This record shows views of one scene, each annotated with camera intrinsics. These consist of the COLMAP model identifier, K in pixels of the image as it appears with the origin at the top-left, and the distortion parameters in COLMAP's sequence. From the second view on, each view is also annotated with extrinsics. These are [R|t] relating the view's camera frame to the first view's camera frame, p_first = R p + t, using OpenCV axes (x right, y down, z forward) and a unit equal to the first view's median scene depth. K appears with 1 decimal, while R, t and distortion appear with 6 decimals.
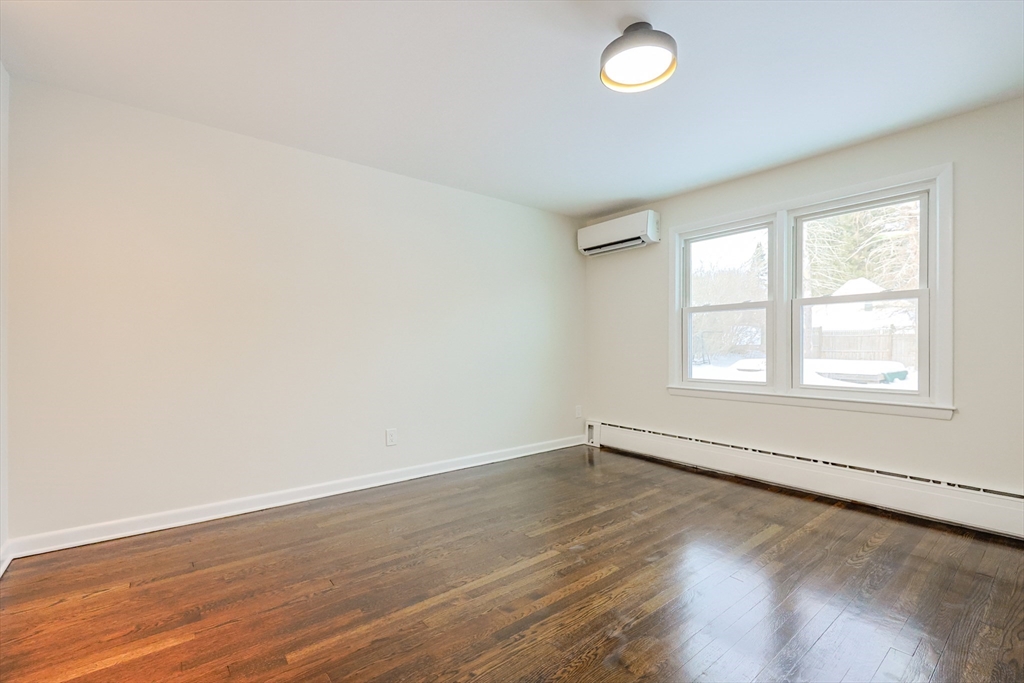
lens RADIAL K [[442.8, 0, 529.8], [0, 442.8, 349.4], [0, 0, 1]] dist [0.001097, -0.000092]
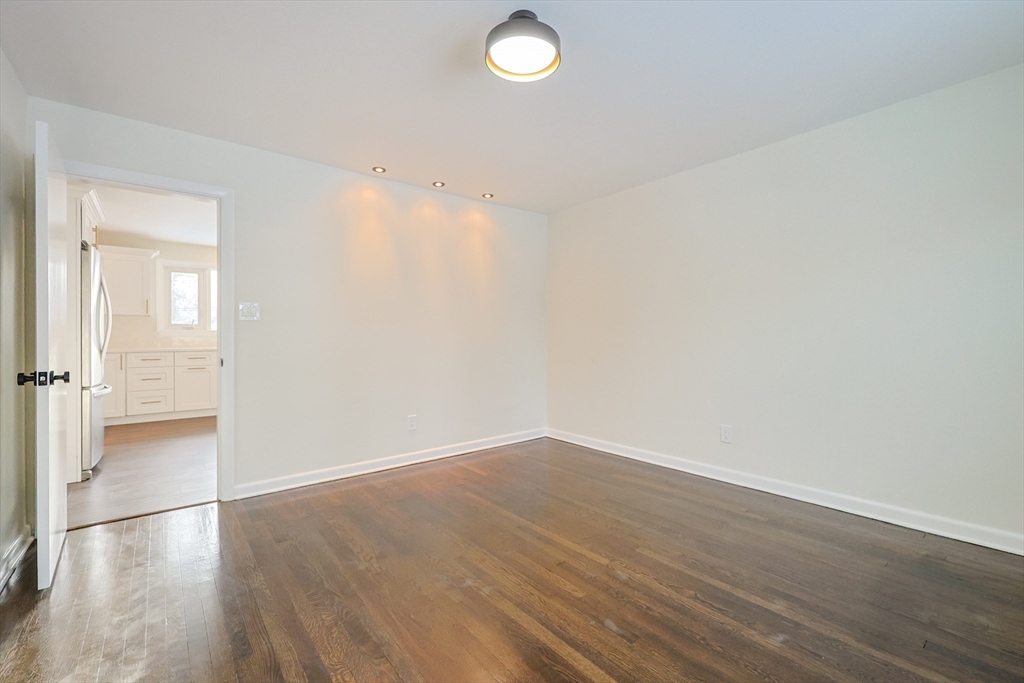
lens RADIAL K [[442.8, 0, 515.7], [0, 442.8, 343.2], [0, 0, 1]] dist [0.001097, -0.000092]
pose [[-0.013721, 0.008942, -0.999866, 0.761285], [-0.001746, 0.999958, 0.008967, -0.014969], [0.999904, 0.001869, -0.013705, 0.620343]]
